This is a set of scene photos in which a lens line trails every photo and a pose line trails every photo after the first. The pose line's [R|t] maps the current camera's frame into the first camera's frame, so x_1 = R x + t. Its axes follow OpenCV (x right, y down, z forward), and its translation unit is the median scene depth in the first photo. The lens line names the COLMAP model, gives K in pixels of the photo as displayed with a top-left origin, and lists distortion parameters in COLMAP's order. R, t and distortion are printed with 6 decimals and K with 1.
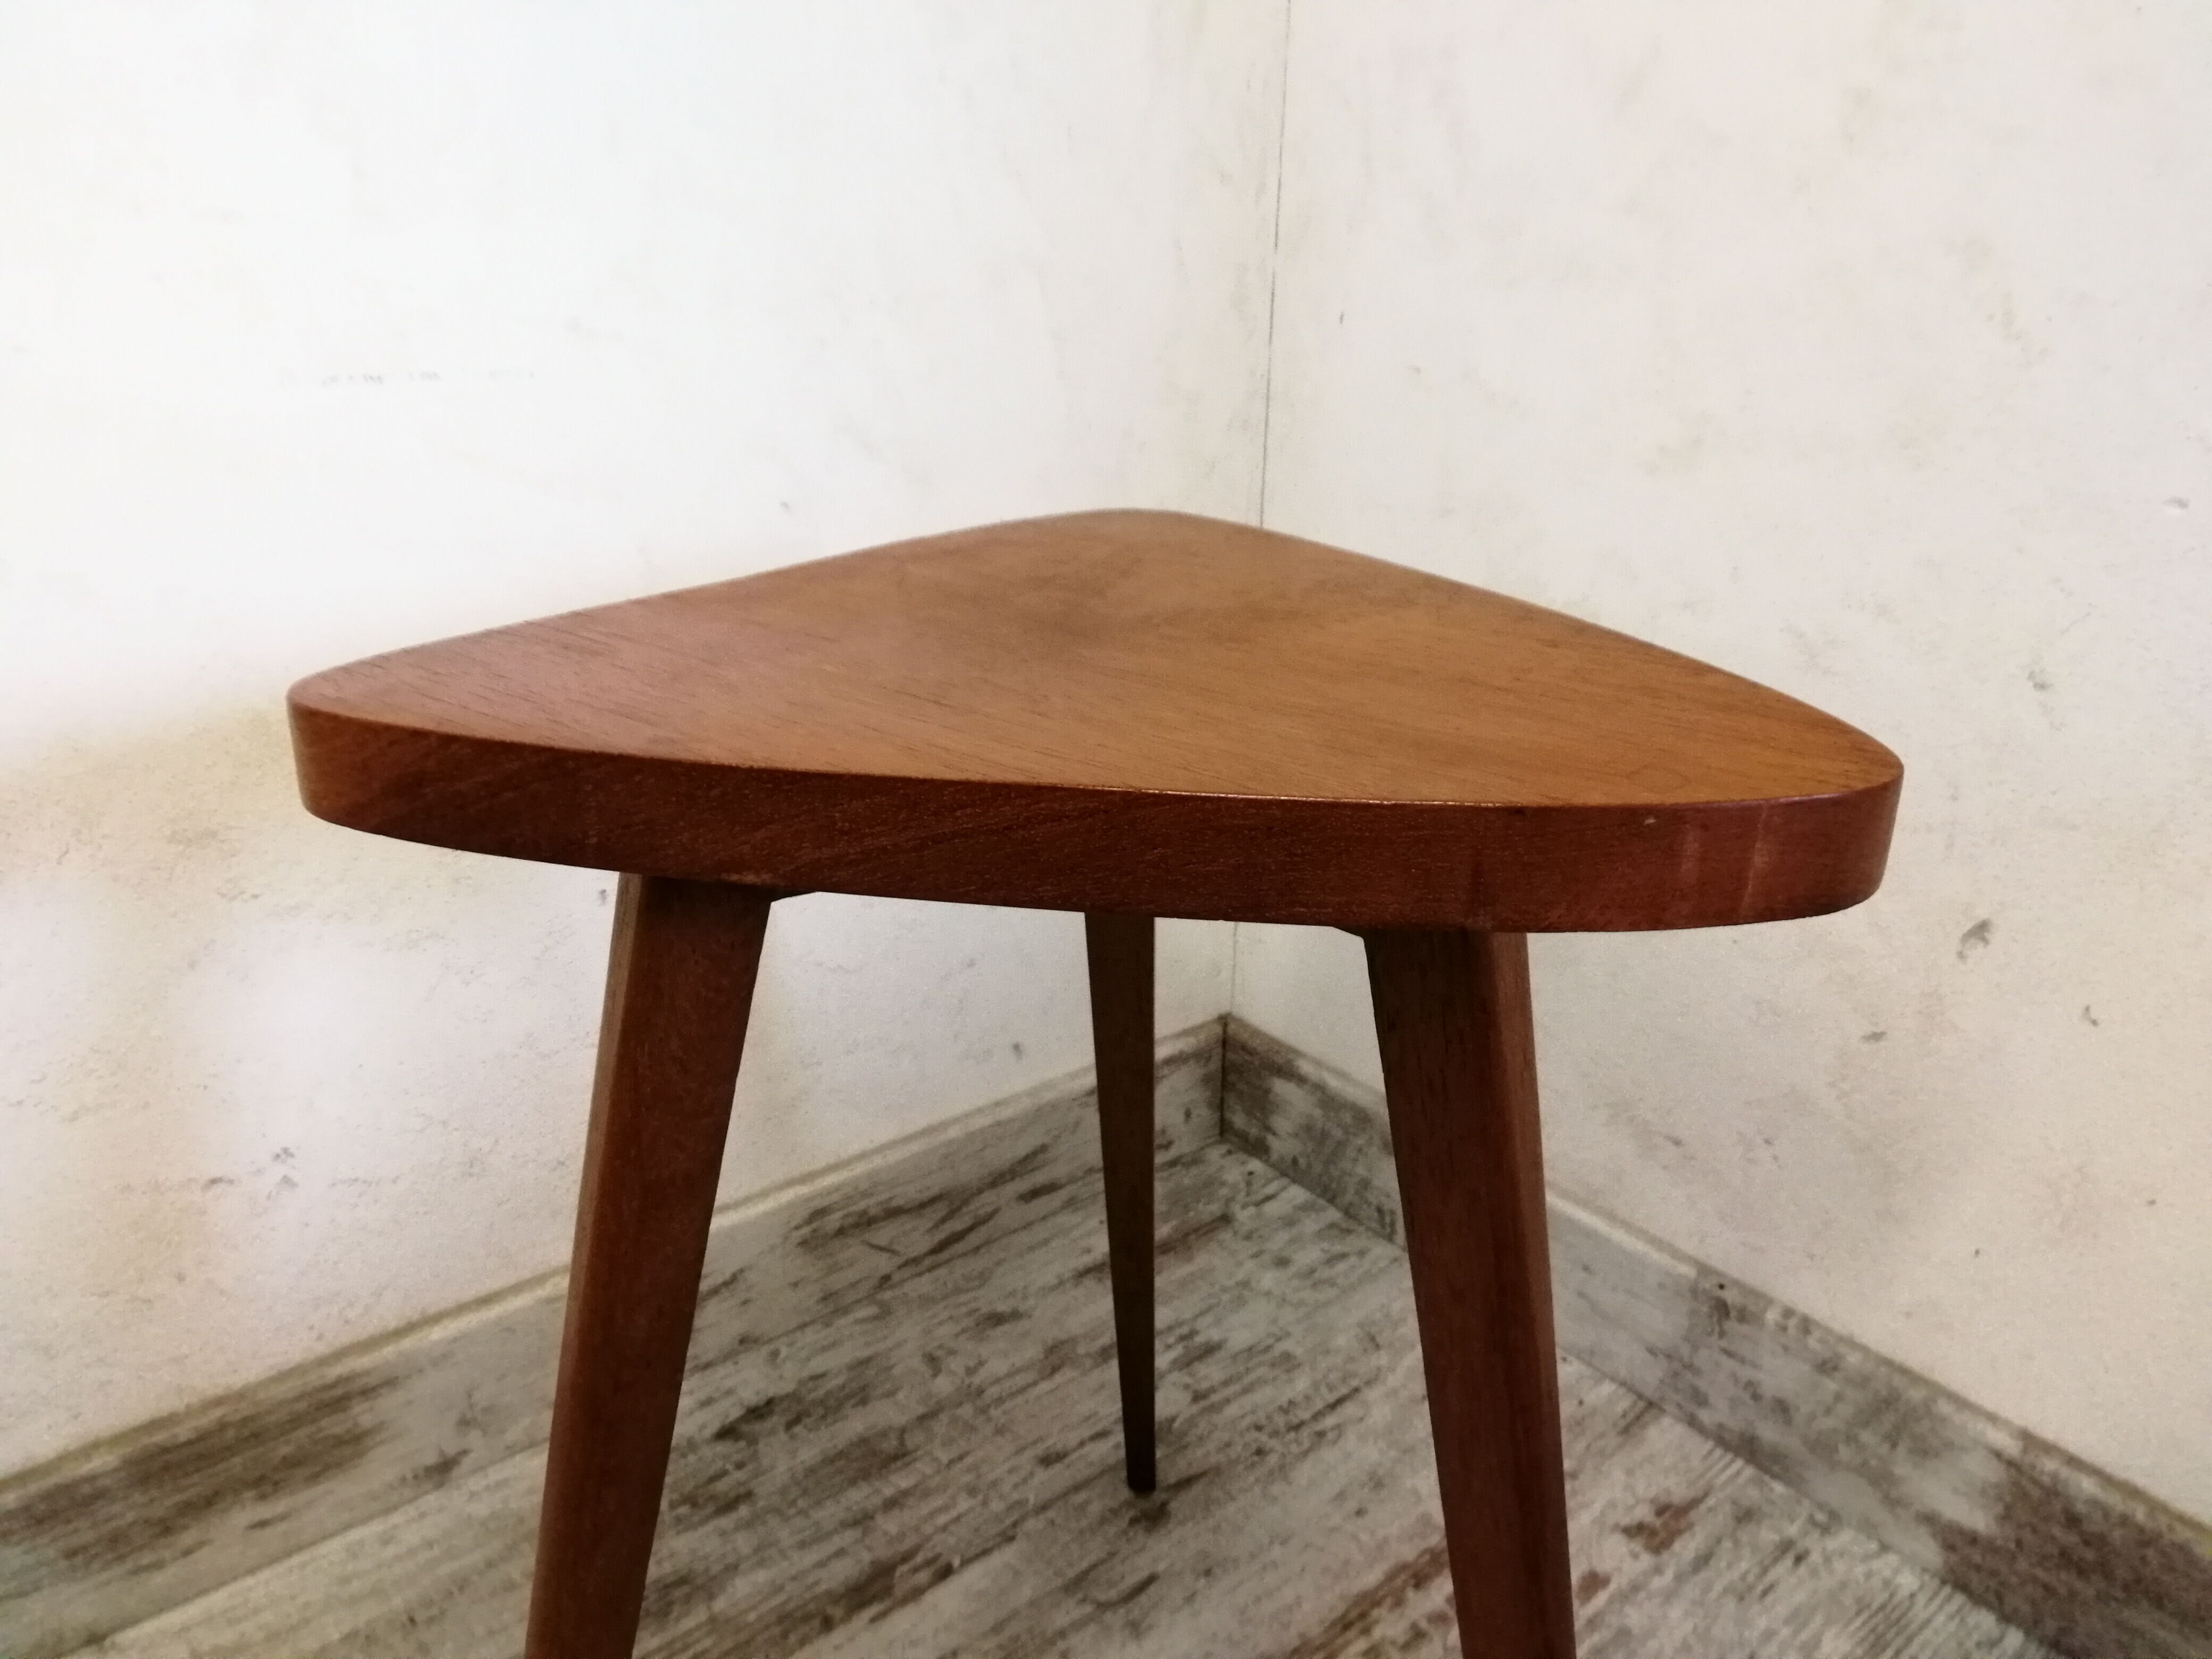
lens RADIAL K [[1567.9, 0, 1114.2], [0, 1567.9, 825.9], [0, 0, 1]] dist [0.001693, 0.009110]
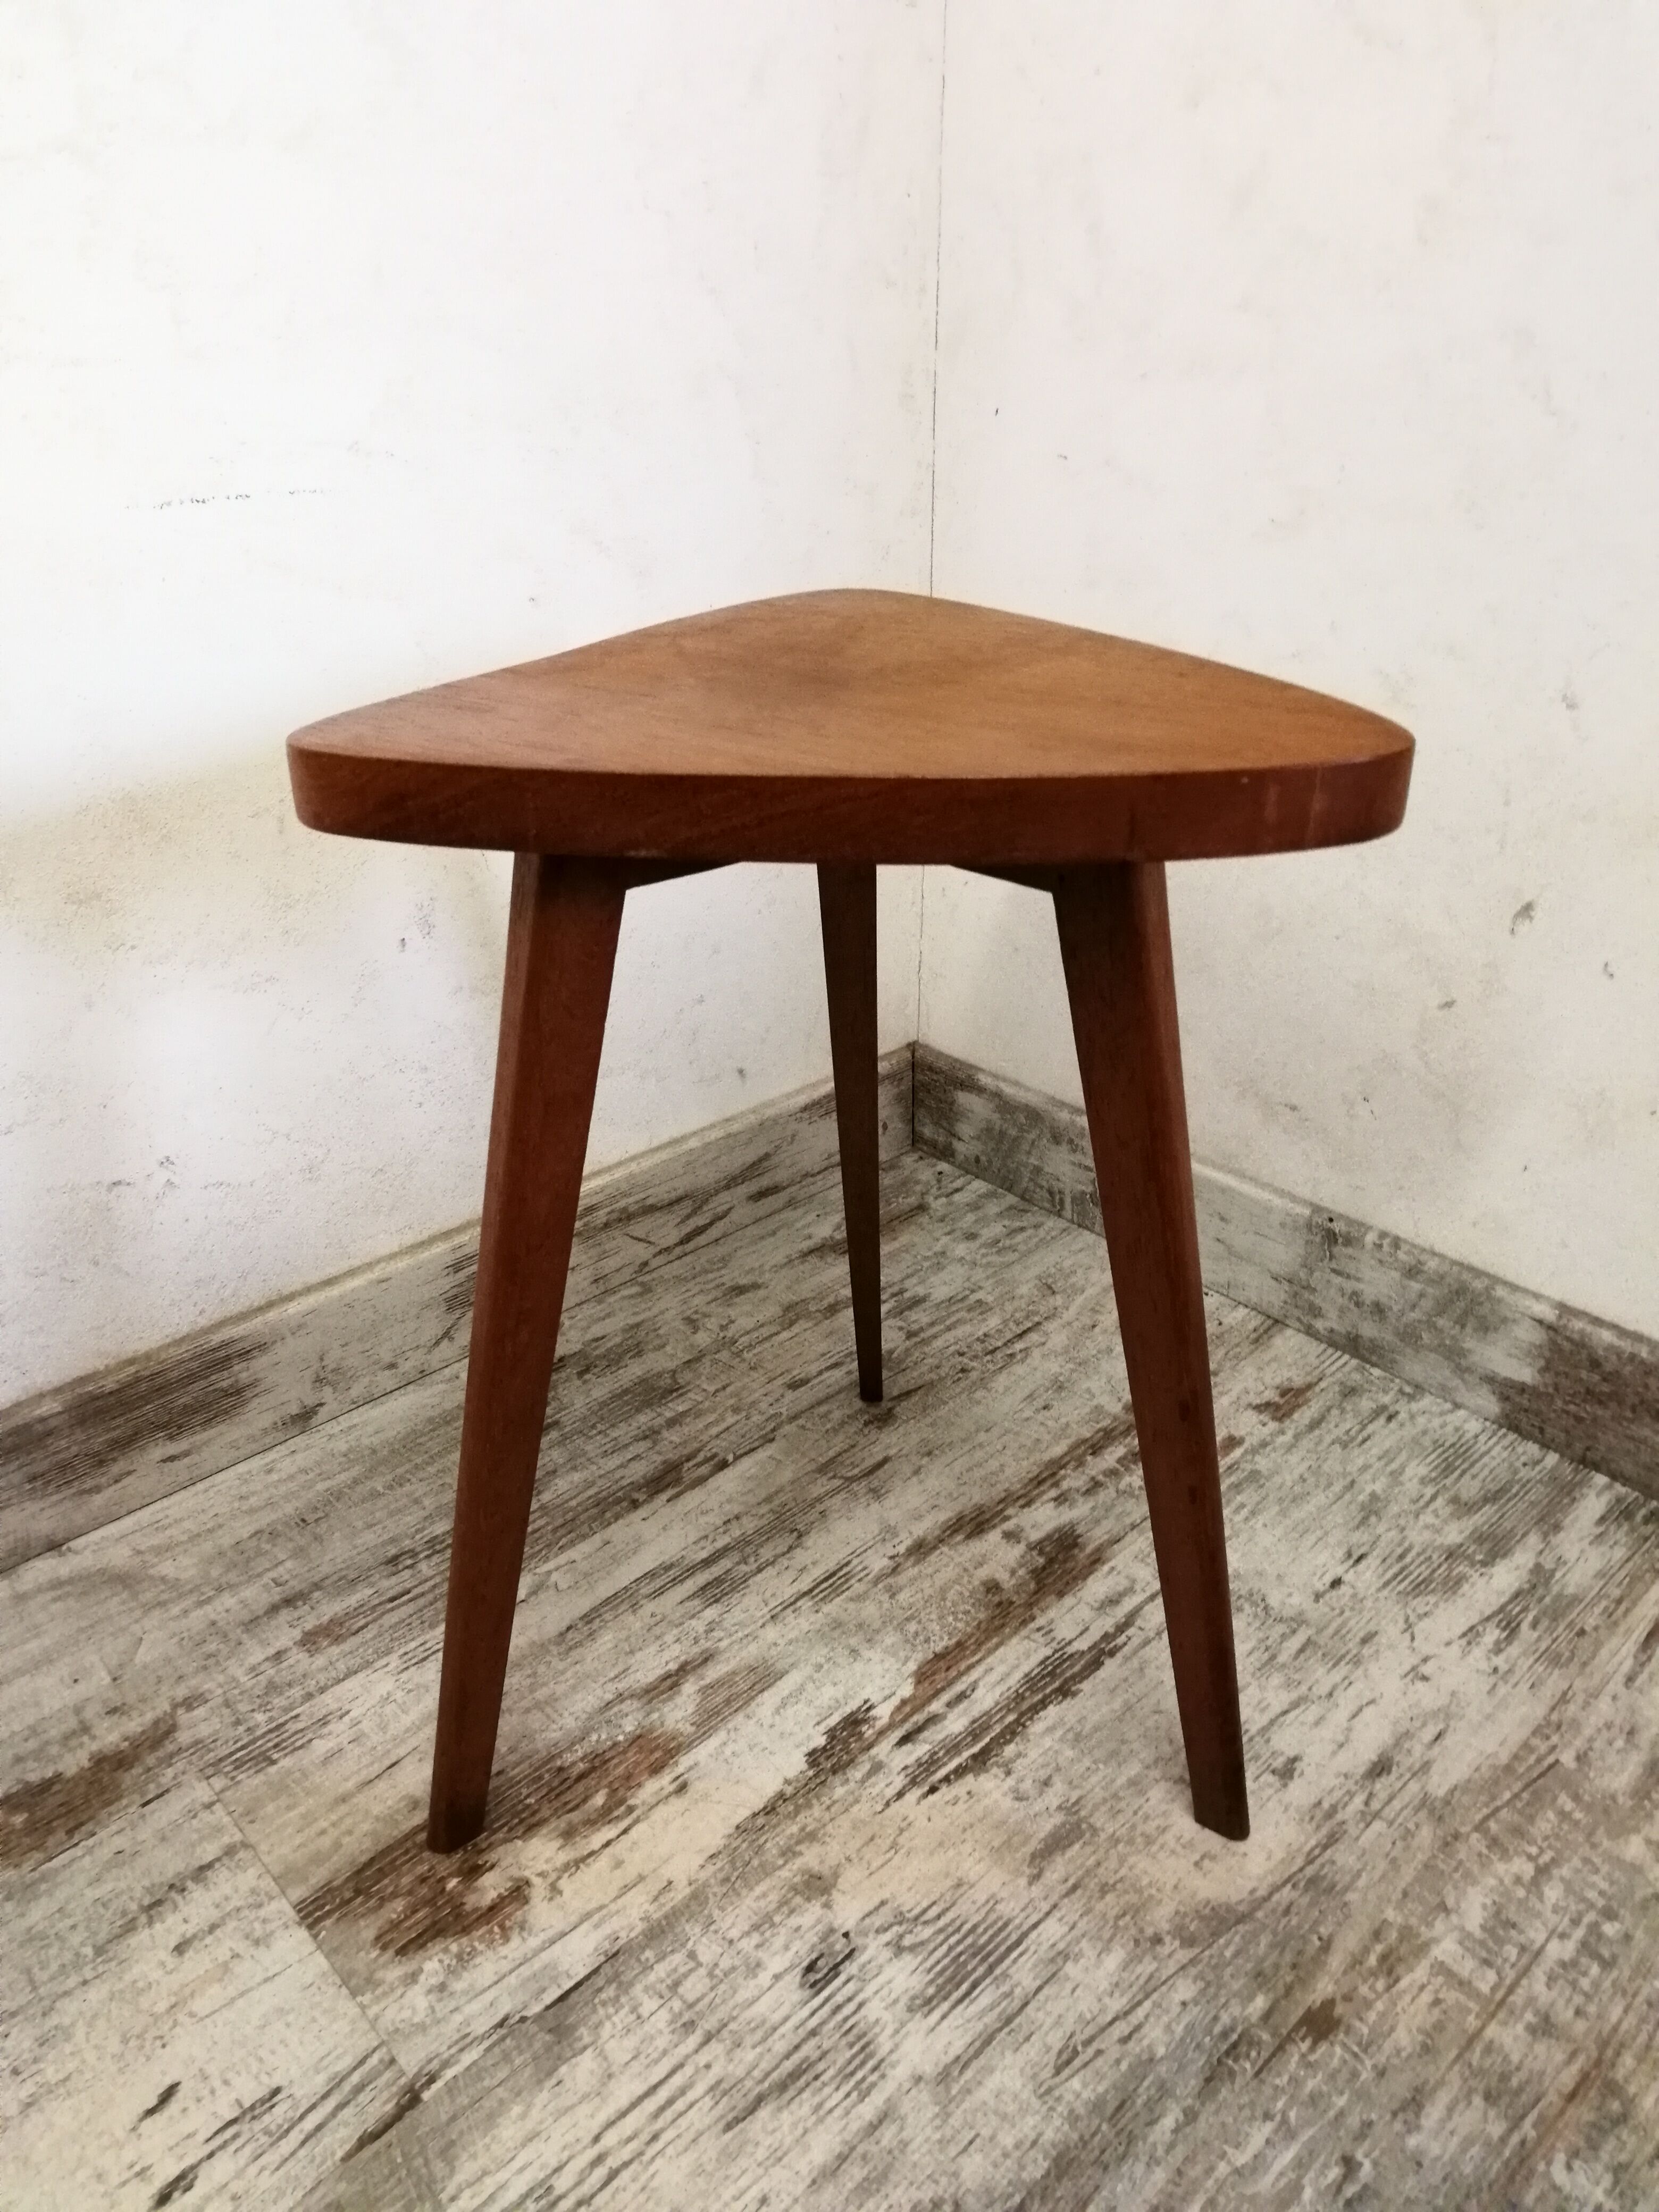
lens RADIAL K [[1546.5, 0, 829.5], [0, 1546.5, 1106.0], [0, 0, 1]] dist [0.012446, -0.001757]
pose [[0.997902, -0.052906, 0.037313, -0.051386], [0.048394, 0.992428, 0.112895, 0.051603], [-0.043003, -0.110852, 0.992906, -0.199671]]
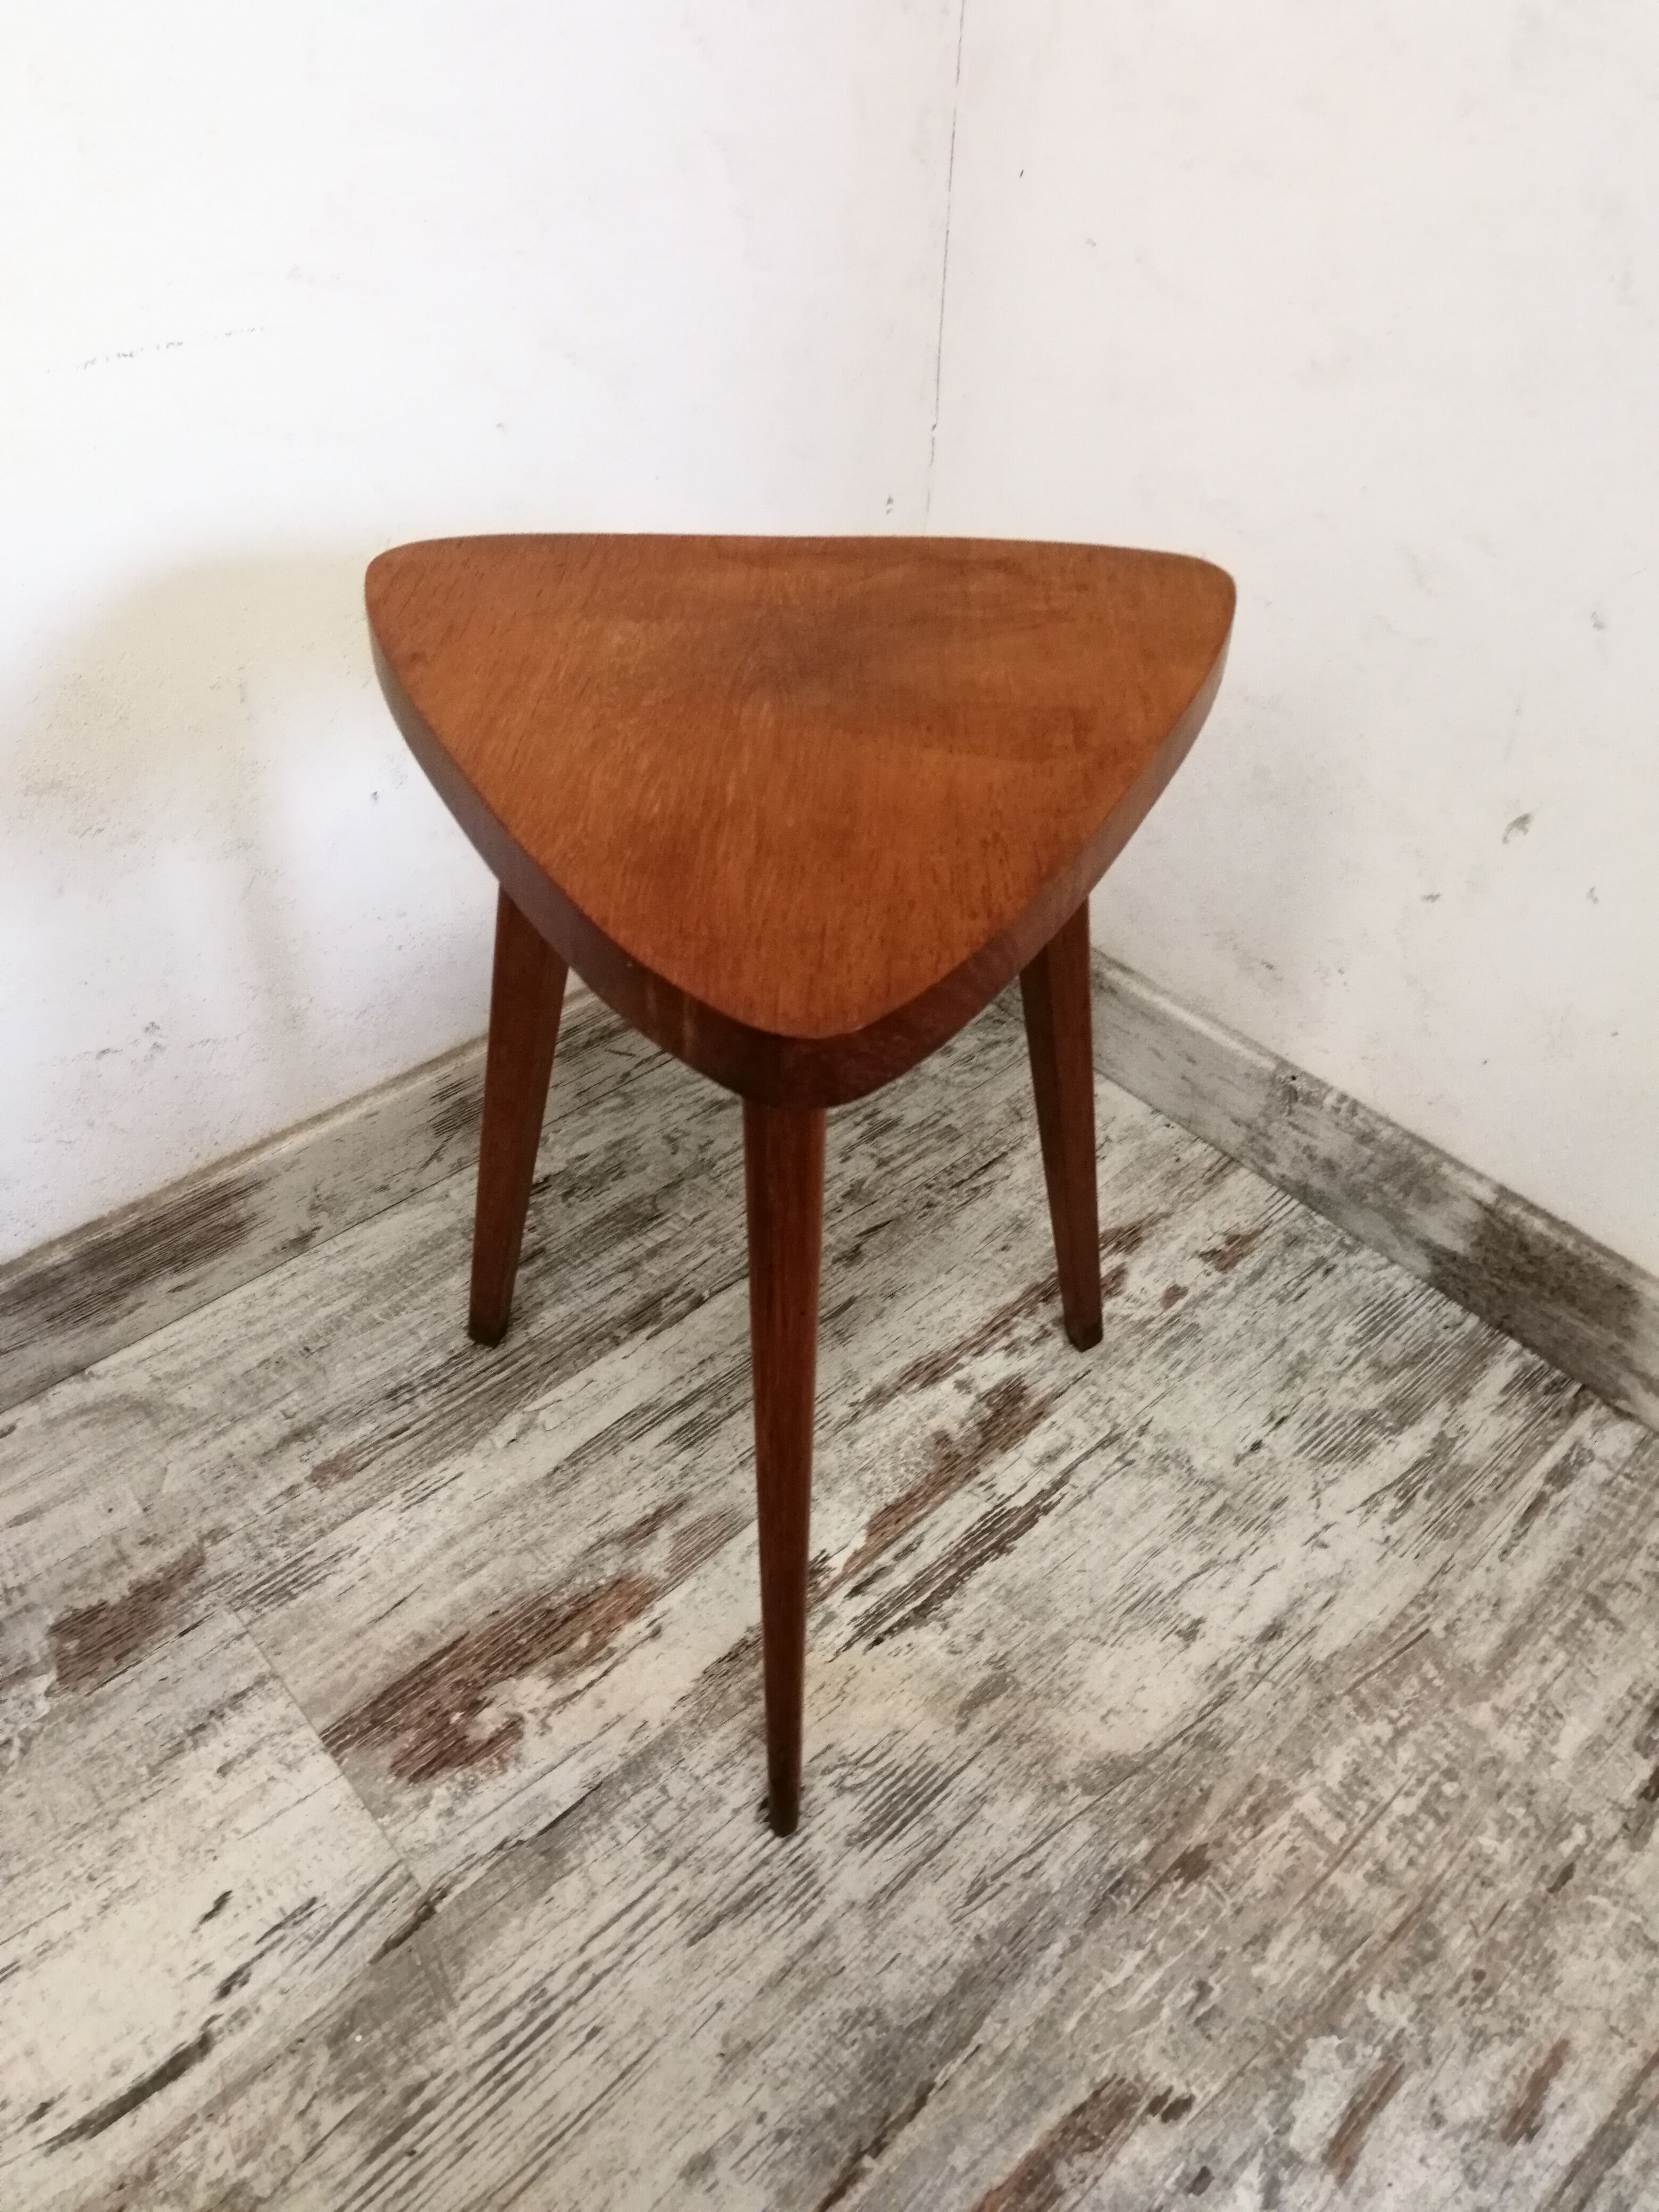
lens RADIAL K [[1546.1, 0, 825.4], [0, 1546.1, 1101.3], [0, 0, 1]] dist [0.002301, 0.022251]
pose [[0.999051, -0.027693, 0.033630, -0.037192], [0.013300, 0.928989, 0.369869, -0.168451], [-0.041485, -0.369070, 0.928475, -0.165410]]
